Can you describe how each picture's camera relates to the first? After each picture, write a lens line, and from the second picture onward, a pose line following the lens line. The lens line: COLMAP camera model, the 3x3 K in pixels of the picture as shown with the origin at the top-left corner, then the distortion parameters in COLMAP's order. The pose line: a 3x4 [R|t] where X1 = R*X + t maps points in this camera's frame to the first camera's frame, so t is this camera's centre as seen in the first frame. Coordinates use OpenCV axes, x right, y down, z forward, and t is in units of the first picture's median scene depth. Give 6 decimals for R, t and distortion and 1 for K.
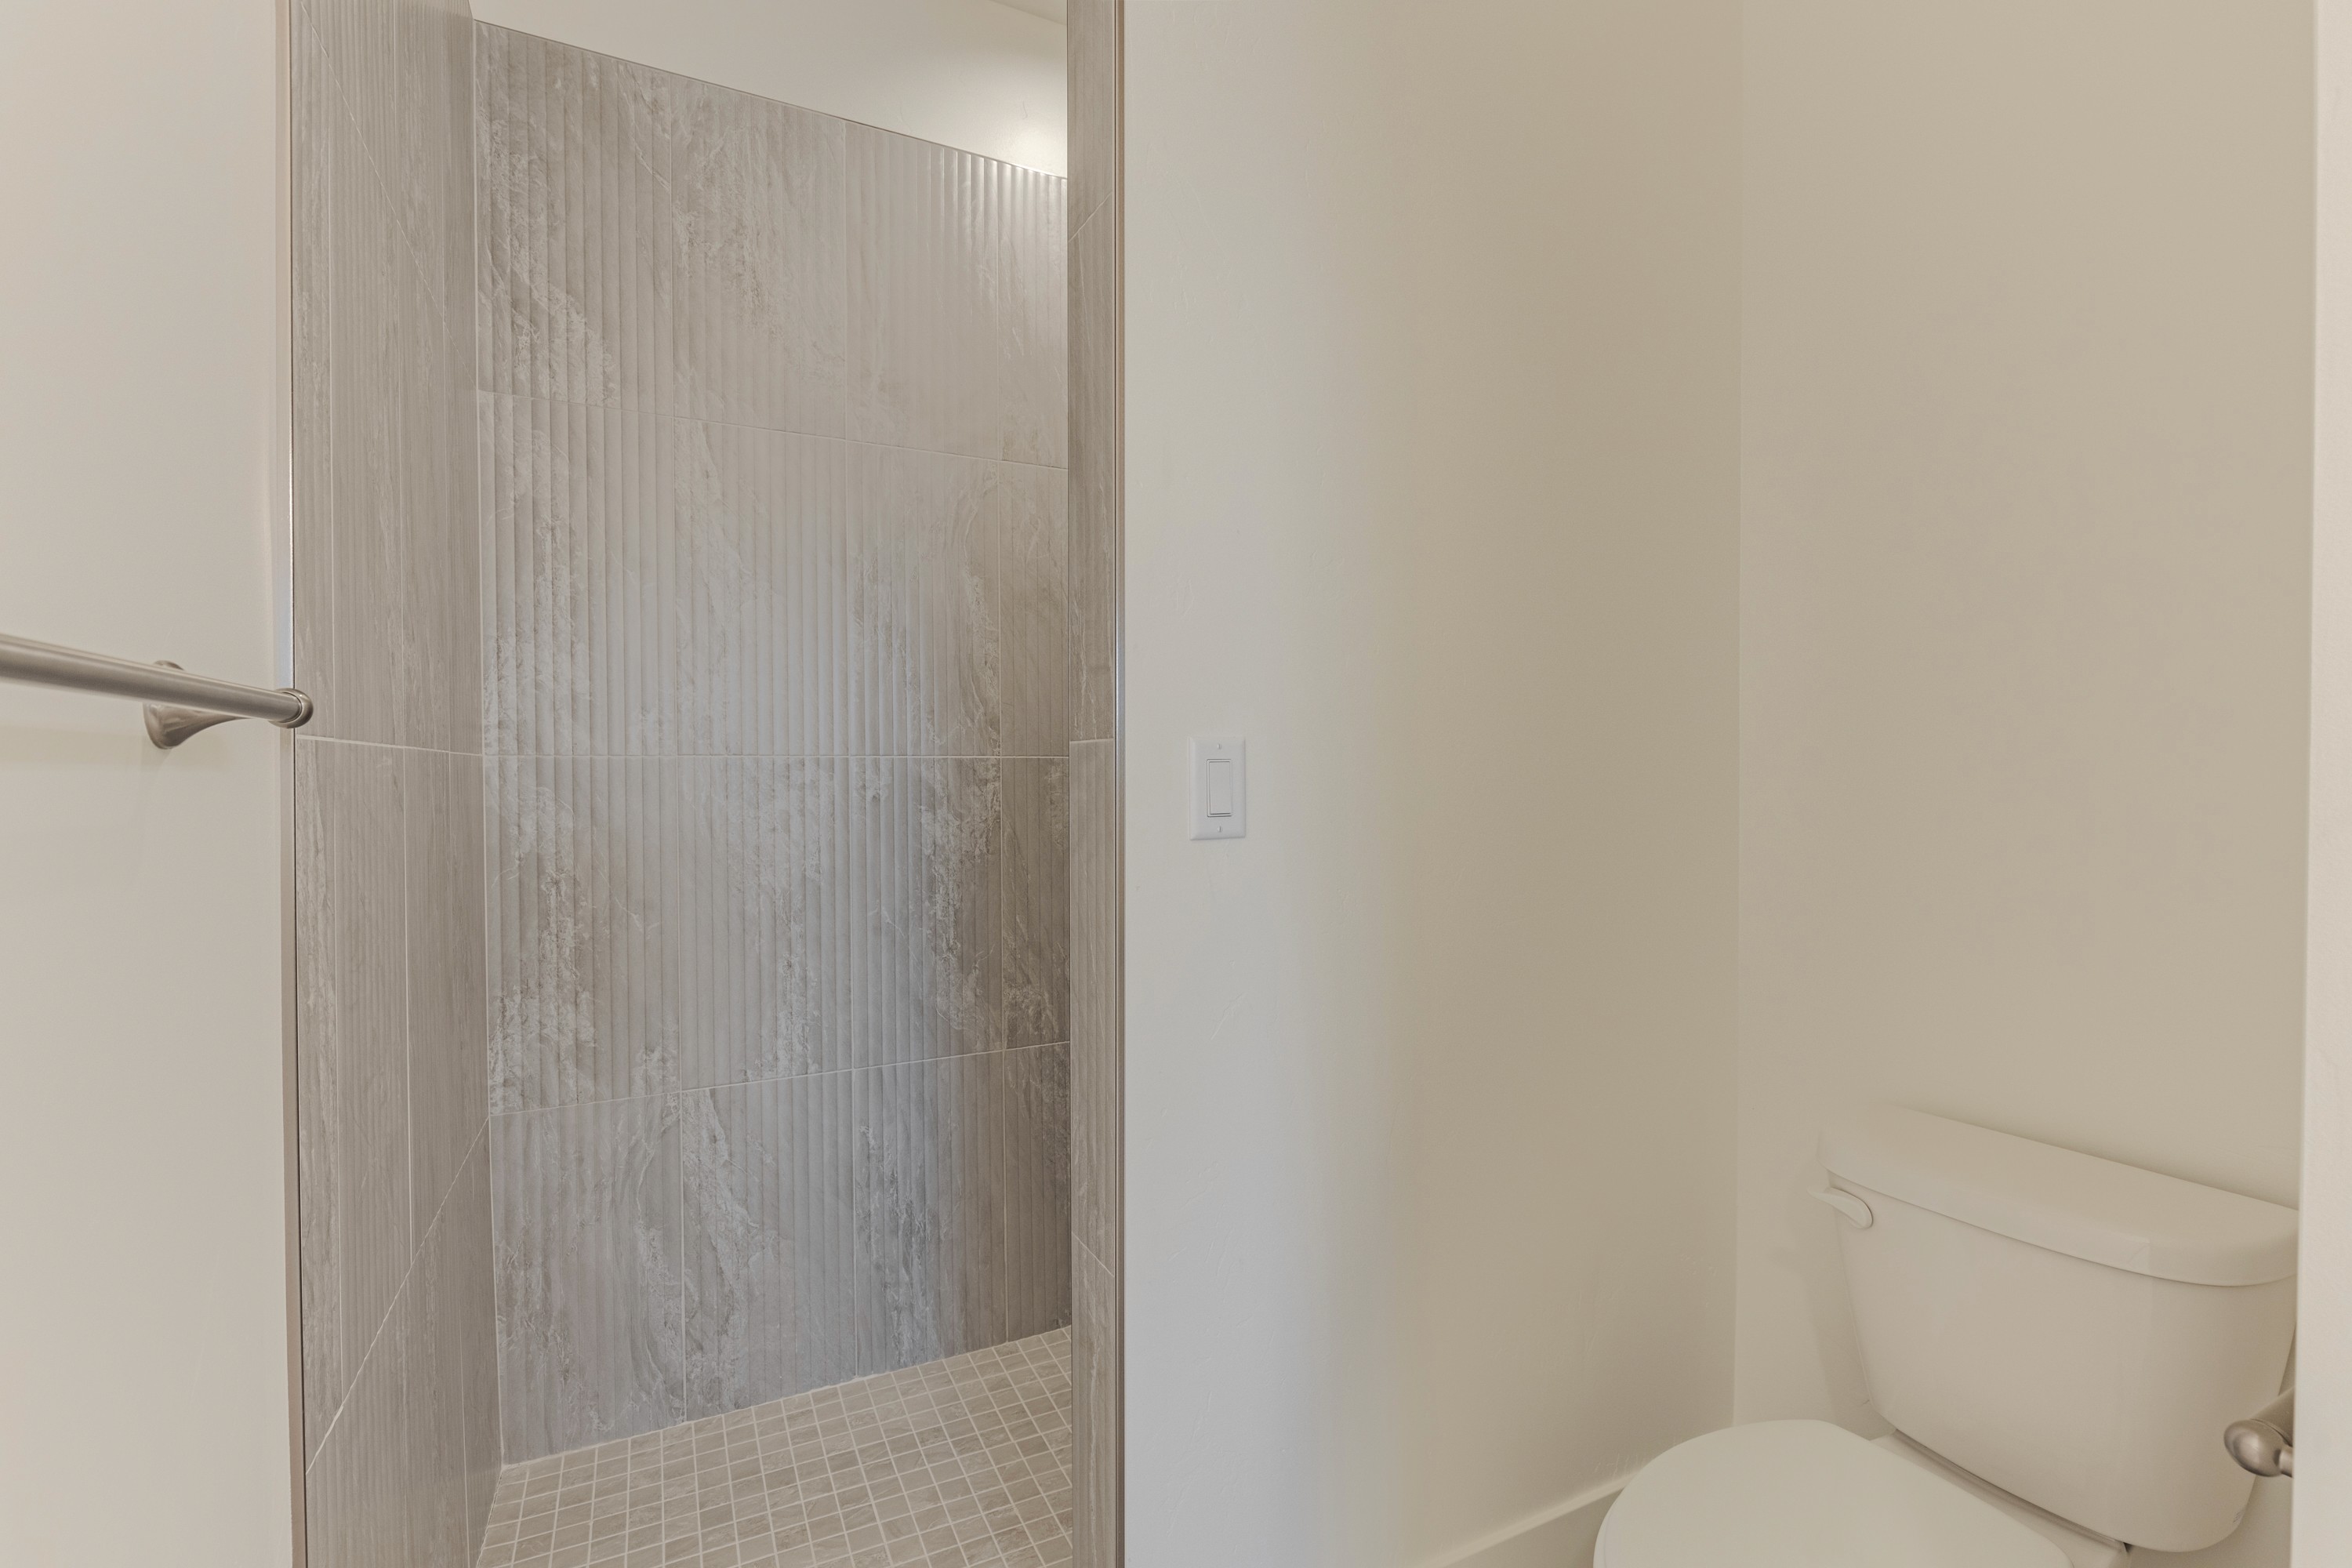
lens RADIAL K [[1043.9, 0, 1170.3], [0, 1043.9, 785.4], [0, 0, 1]] dist [-0.004891, 0.002104]
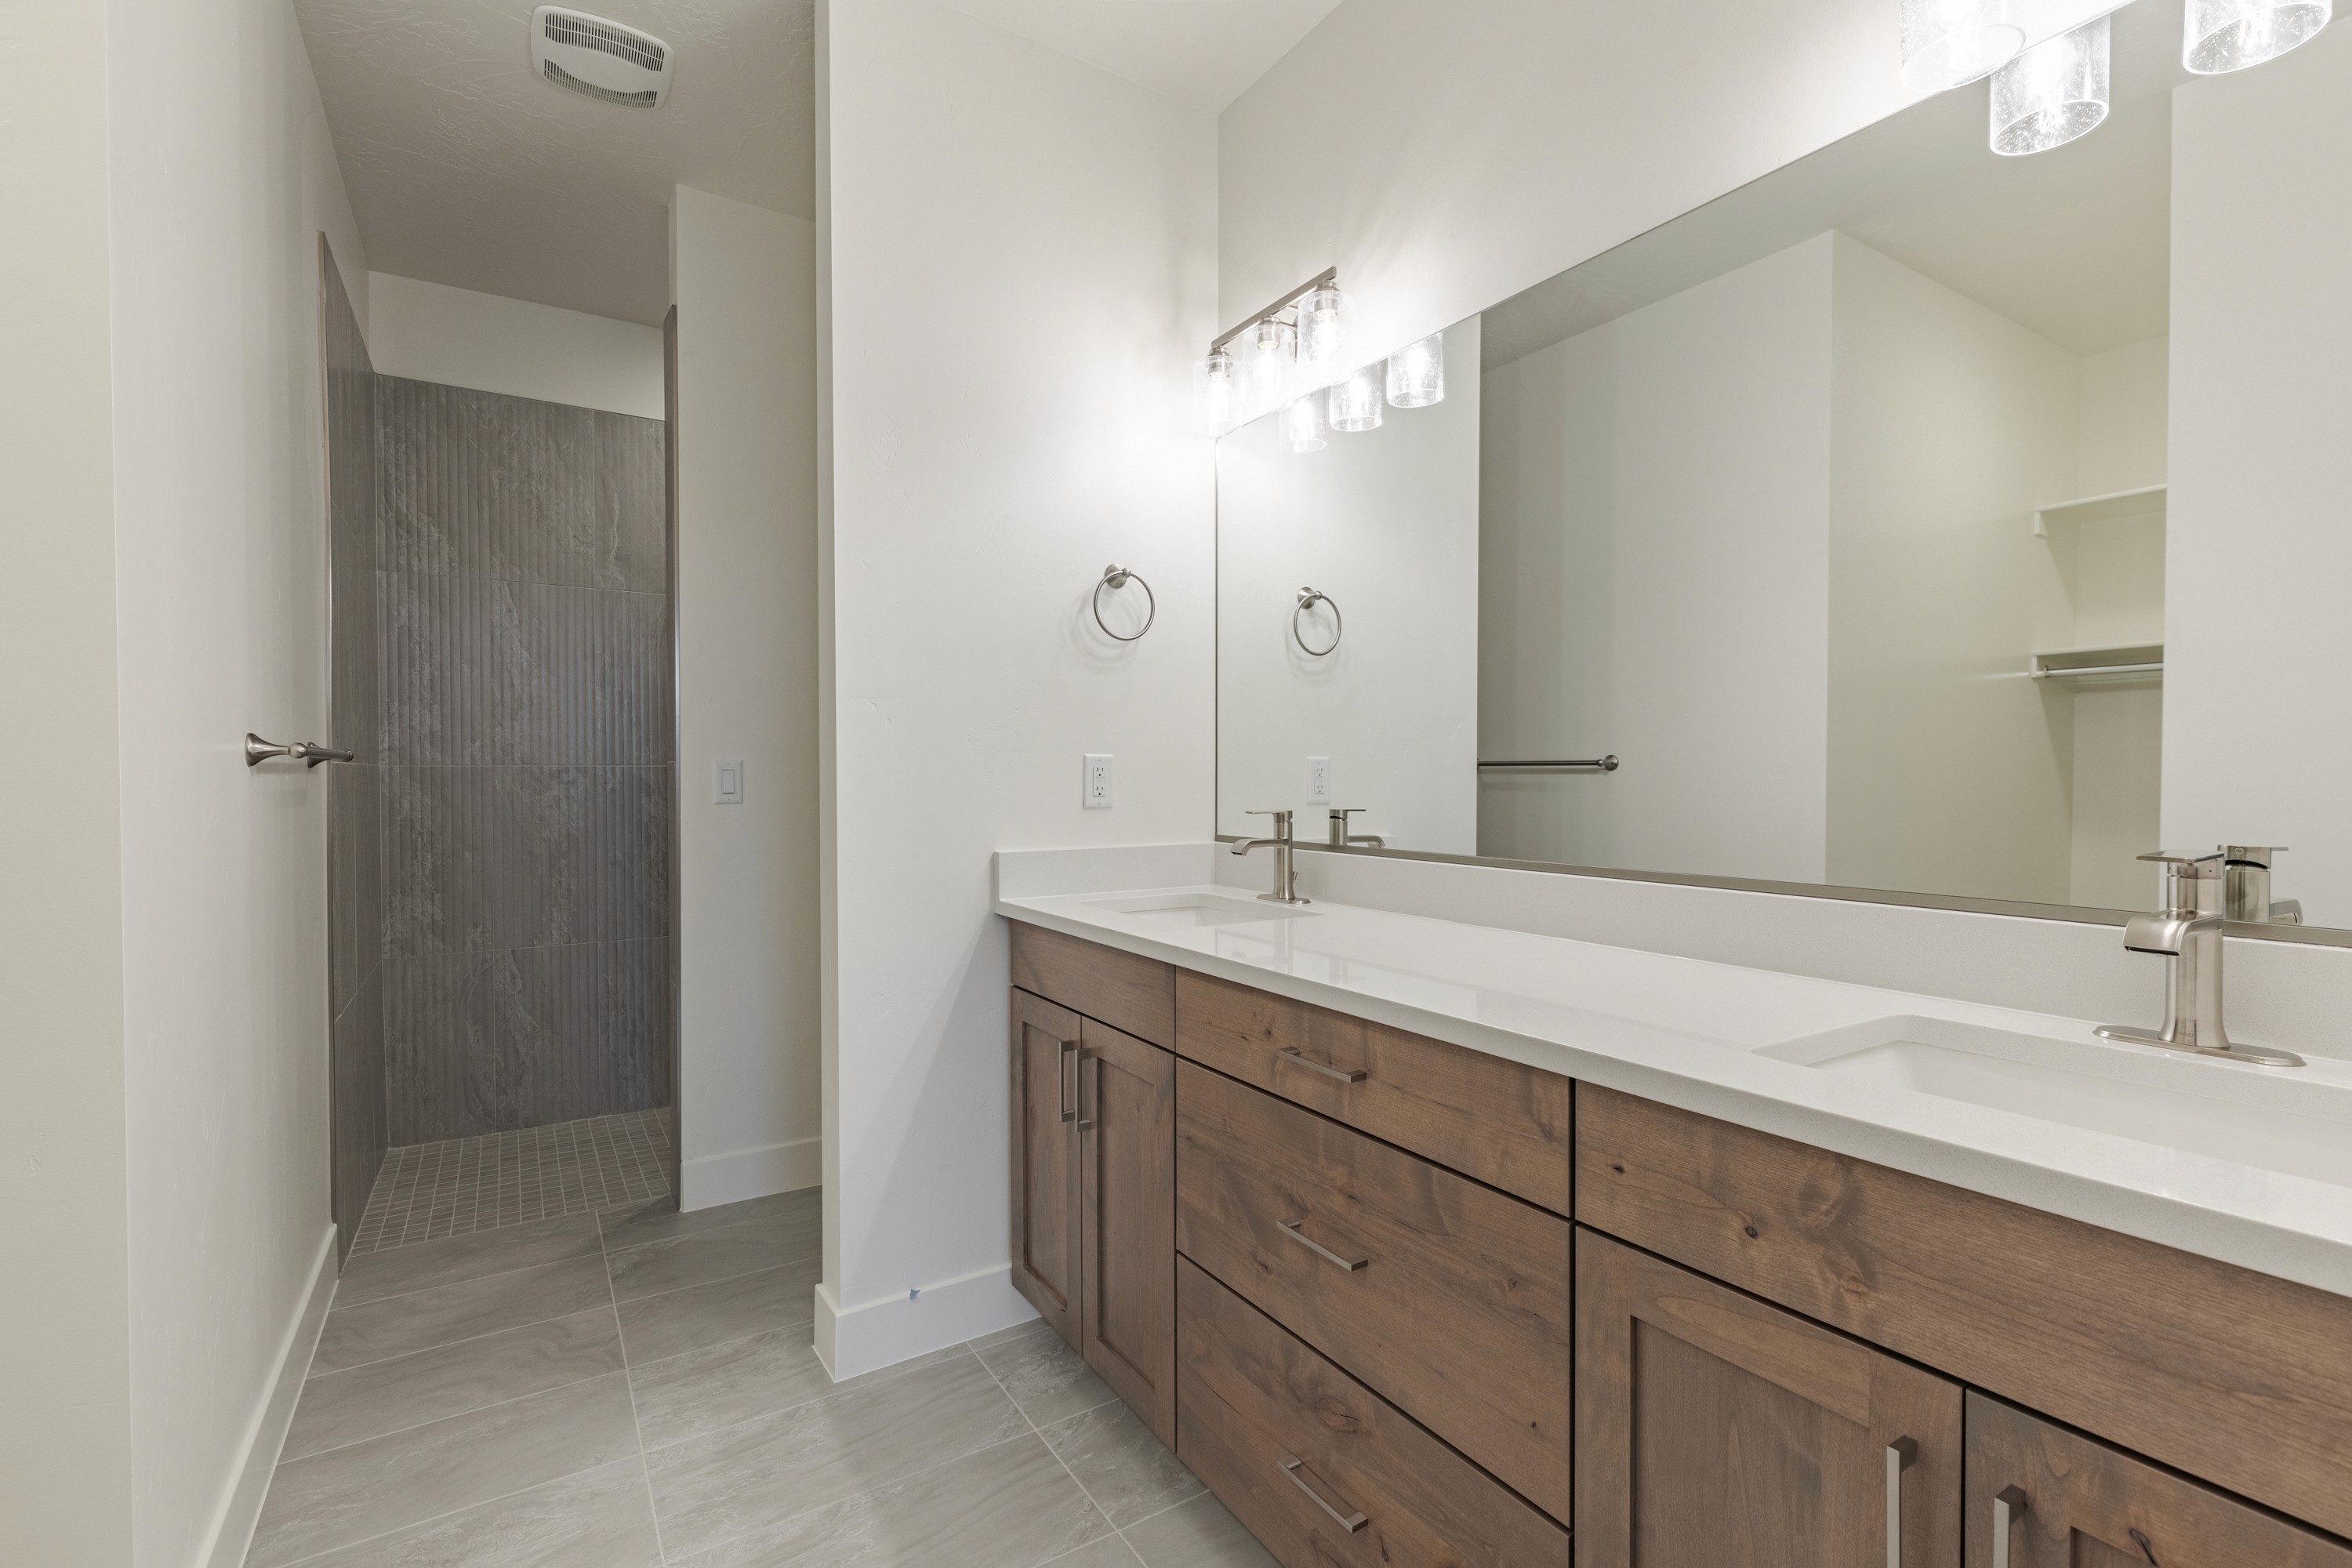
lens RADIAL K [[1043.9, 0, 1176.1], [0, 1043.9, 784.3], [0, 0, 1]] dist [-0.004891, 0.002104]
pose [[0.994444, 0.000338, 0.105271, 0.522154], [0.000035, 0.999994, -0.003547, 0.011192], [-0.105272, 0.003531, 0.994437, -0.932621]]
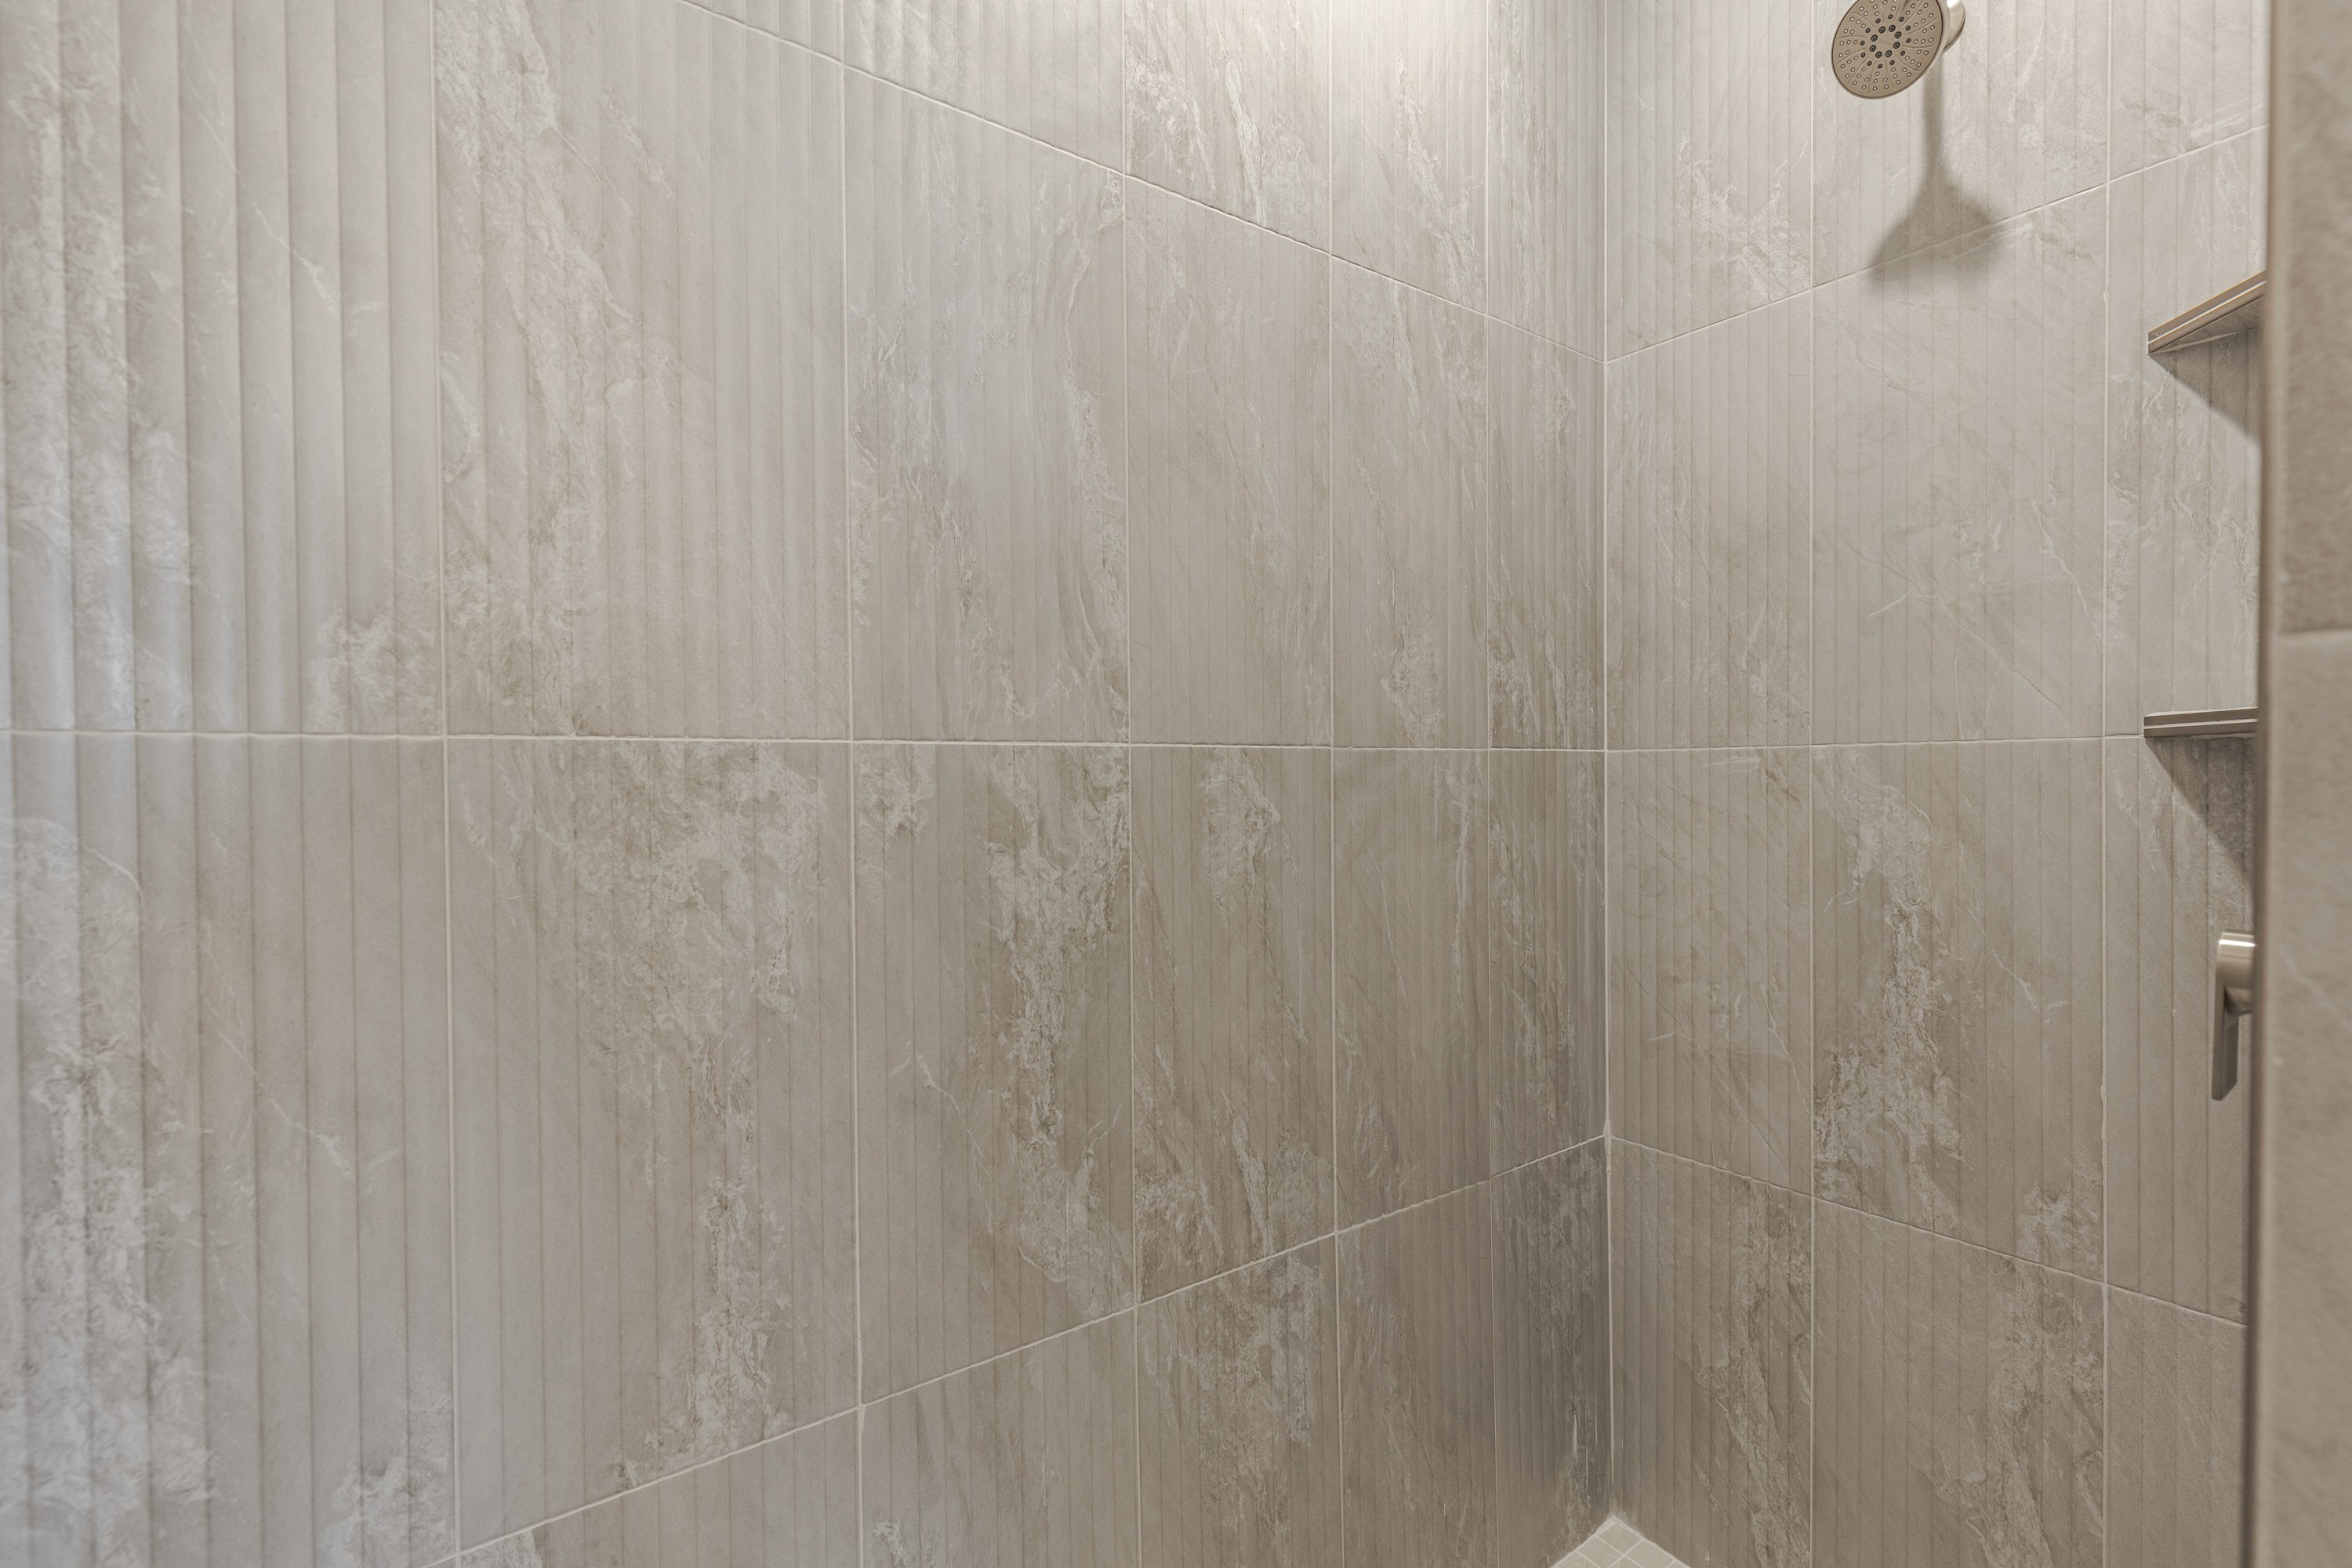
lens RADIAL K [[1043.9, 0, 1170.7], [0, 1043.9, 785.1], [0, 0, 1]] dist [-0.004891, 0.002104]
pose [[0.988378, -0.005800, 0.151907, -0.253750], [0.006616, 0.999966, -0.004870, -0.005098], [-0.151874, 0.005819, 0.988383, 0.552339]]
